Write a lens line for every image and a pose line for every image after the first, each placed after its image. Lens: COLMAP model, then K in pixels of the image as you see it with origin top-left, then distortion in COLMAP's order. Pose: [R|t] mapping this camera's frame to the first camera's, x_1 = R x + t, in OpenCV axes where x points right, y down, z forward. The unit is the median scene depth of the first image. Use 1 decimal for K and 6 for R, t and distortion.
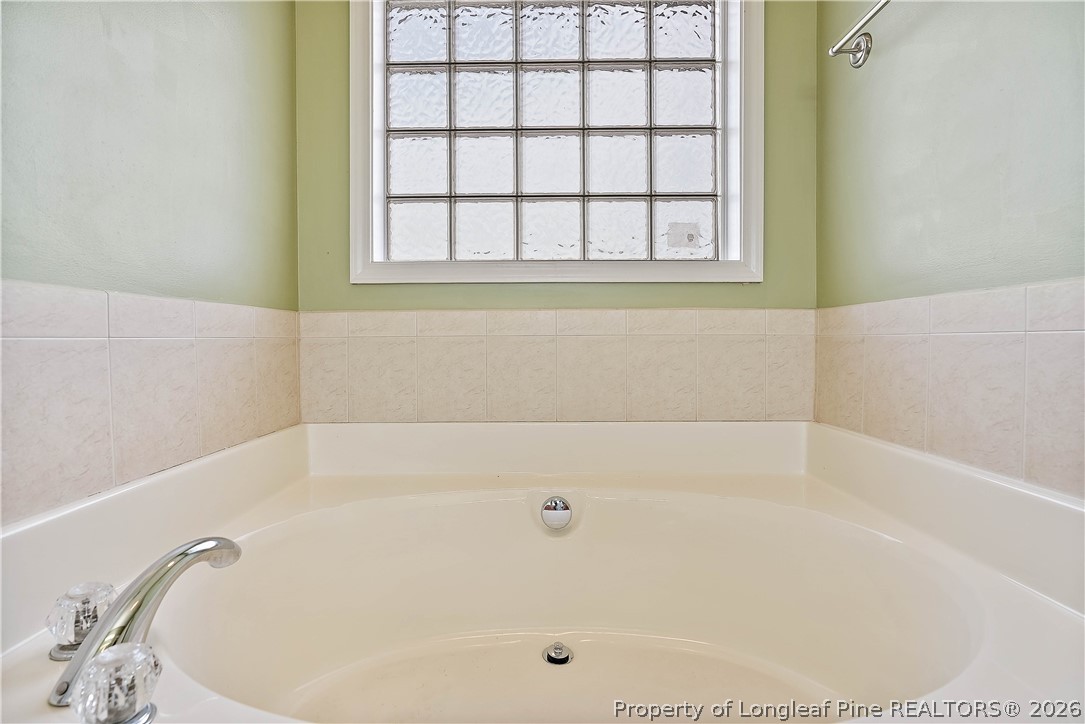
lens RADIAL K [[498.7, 0, 544.2], [0, 498.7, 357.3], [0, 0, 1]] dist [-0.001185, 0.002549]
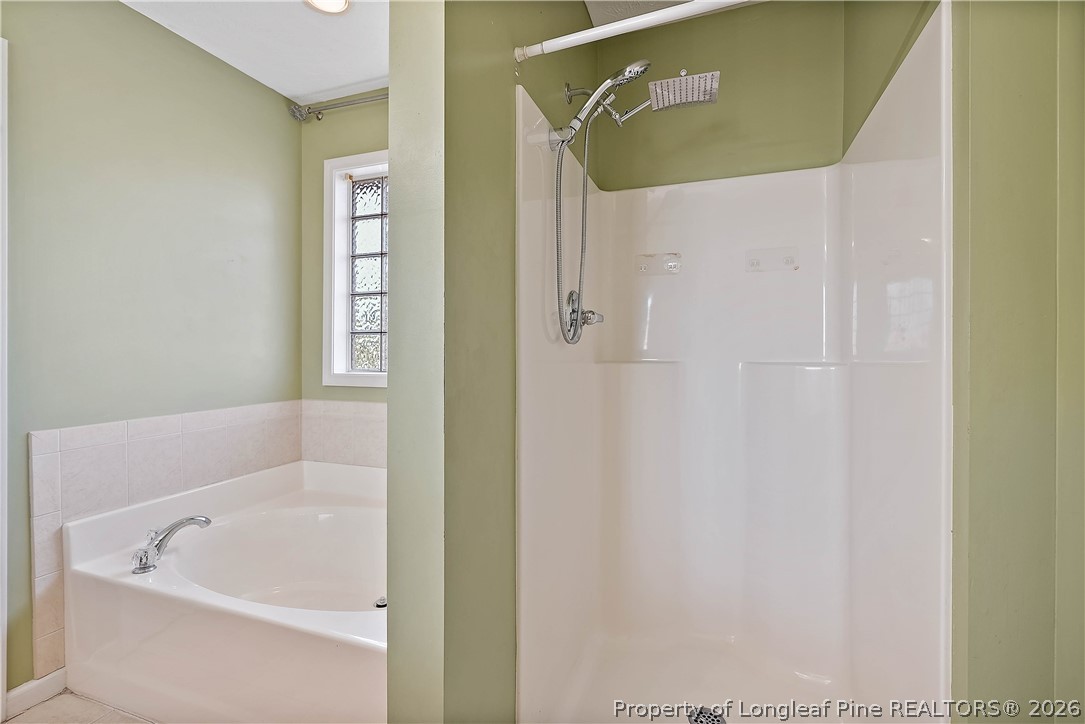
lens RADIAL K [[498.7, 0, 540.3], [0, 498.7, 354.5], [0, 0, 1]] dist [-0.001185, 0.002549]
pose [[0.934342, 0.010140, -0.356234, 1.006950], [-0.016285, 0.999766, -0.014256, -0.249248], [0.356006, 0.019121, 0.934288, -0.430130]]
